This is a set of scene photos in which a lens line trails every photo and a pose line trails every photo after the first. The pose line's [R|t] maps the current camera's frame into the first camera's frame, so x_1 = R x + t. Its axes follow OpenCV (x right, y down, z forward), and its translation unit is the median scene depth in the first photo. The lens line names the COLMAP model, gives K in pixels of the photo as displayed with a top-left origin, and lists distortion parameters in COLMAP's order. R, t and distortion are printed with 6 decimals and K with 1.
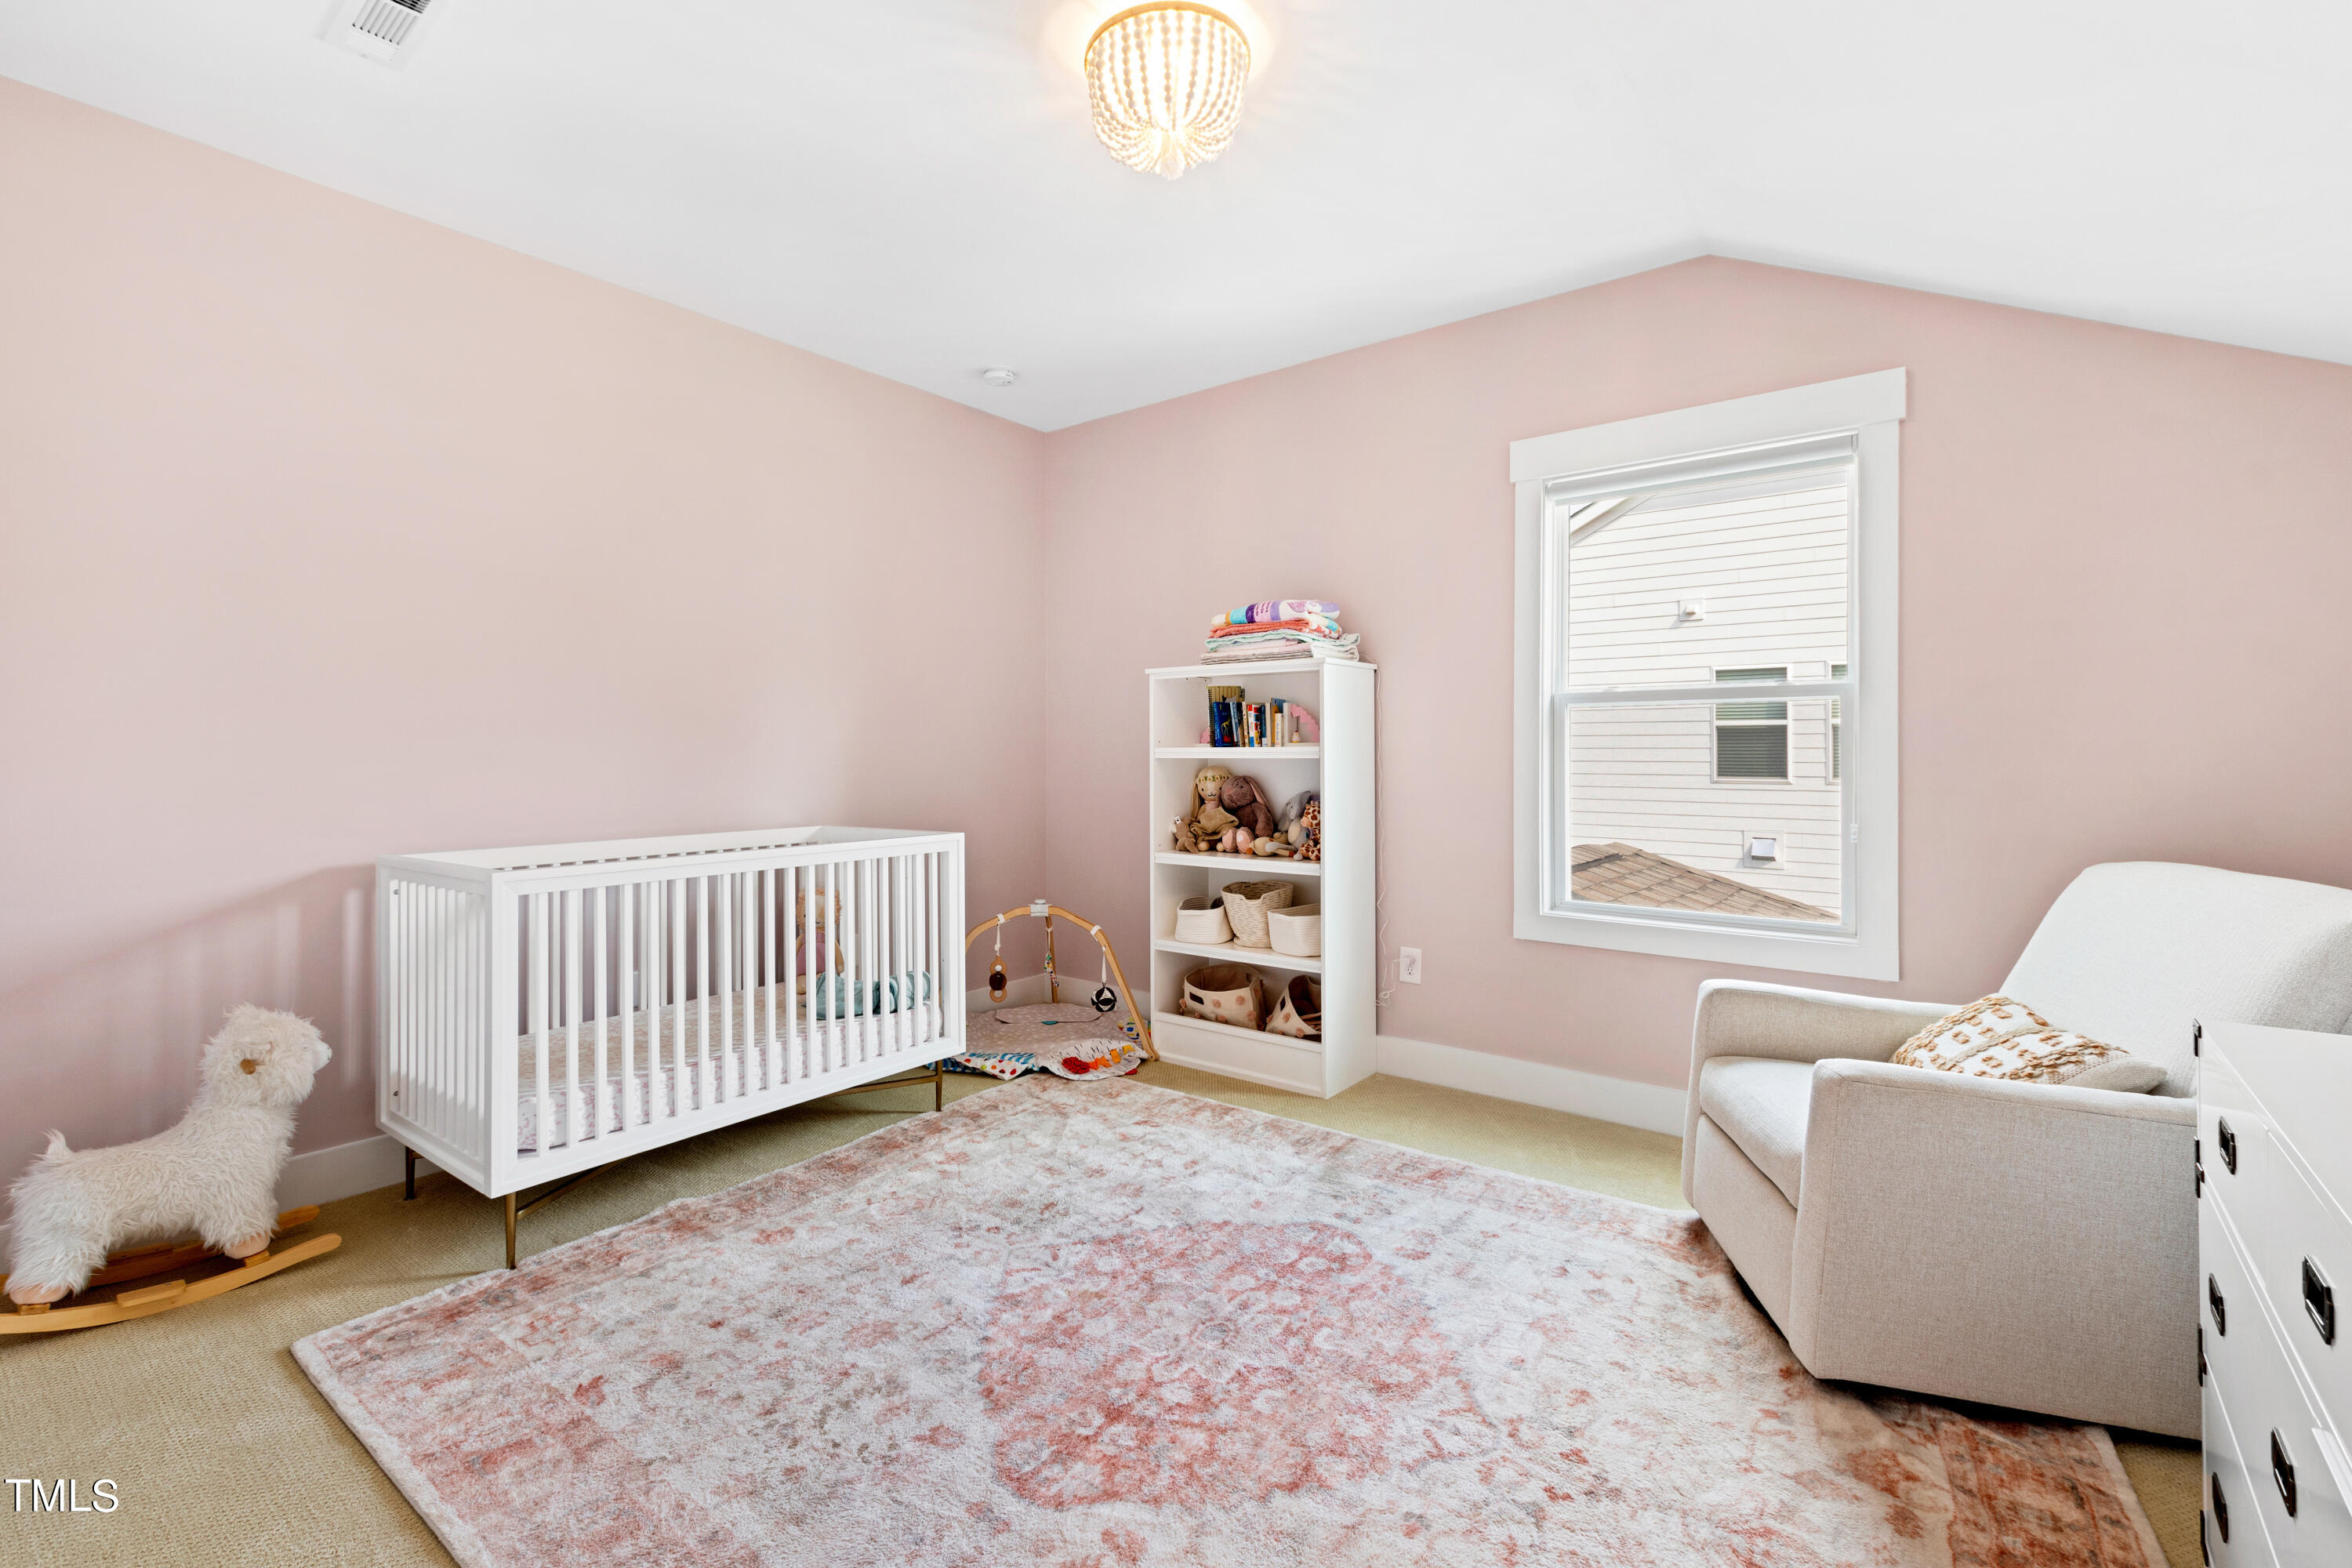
lens RADIAL K [[1016.8, 0, 1176.5], [0, 1016.8, 765.3], [0, 0, 1]] dist [0.003313, -0.000040]
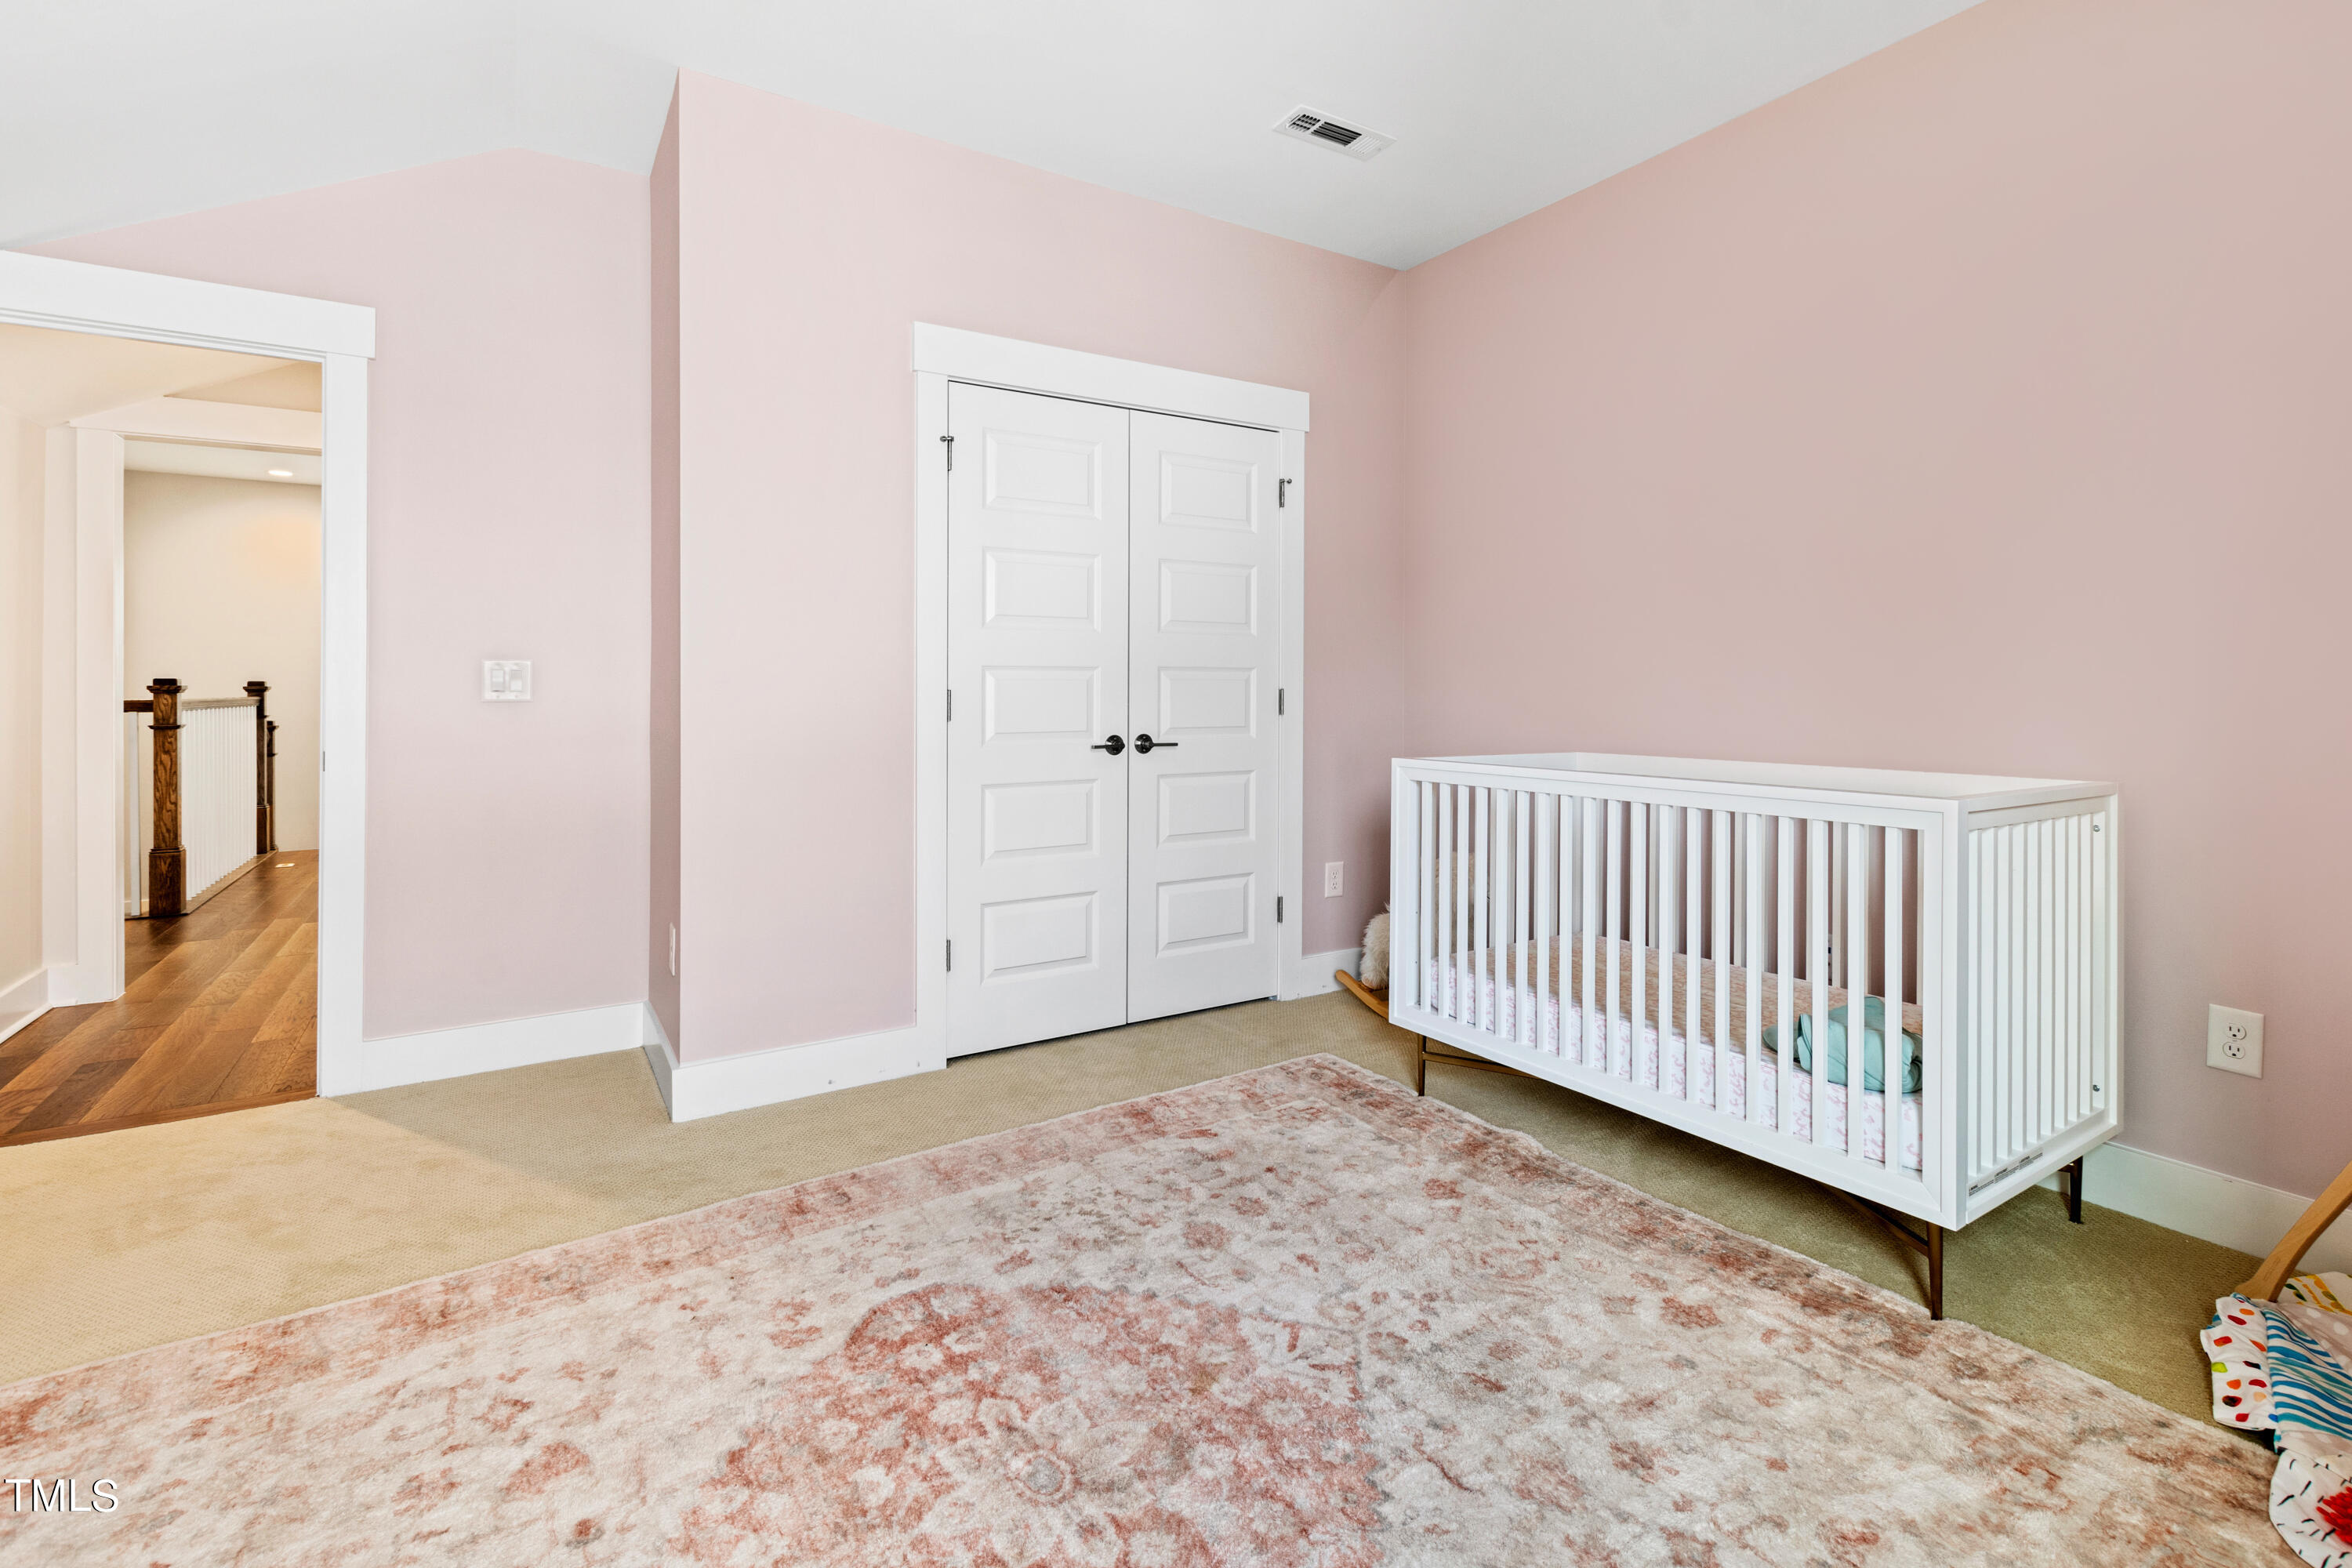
lens RADIAL K [[1016.8, 0, 1147.5], [0, 1016.8, 682.9], [0, 0, 1]] dist [0.003313, -0.000040]
pose [[-0.329327, -0.003911, -0.944208, 0.587442], [-0.011881, 0.999929, 0.000002, 0.021648], [0.944141, 0.011219, -0.329350, 1.140948]]
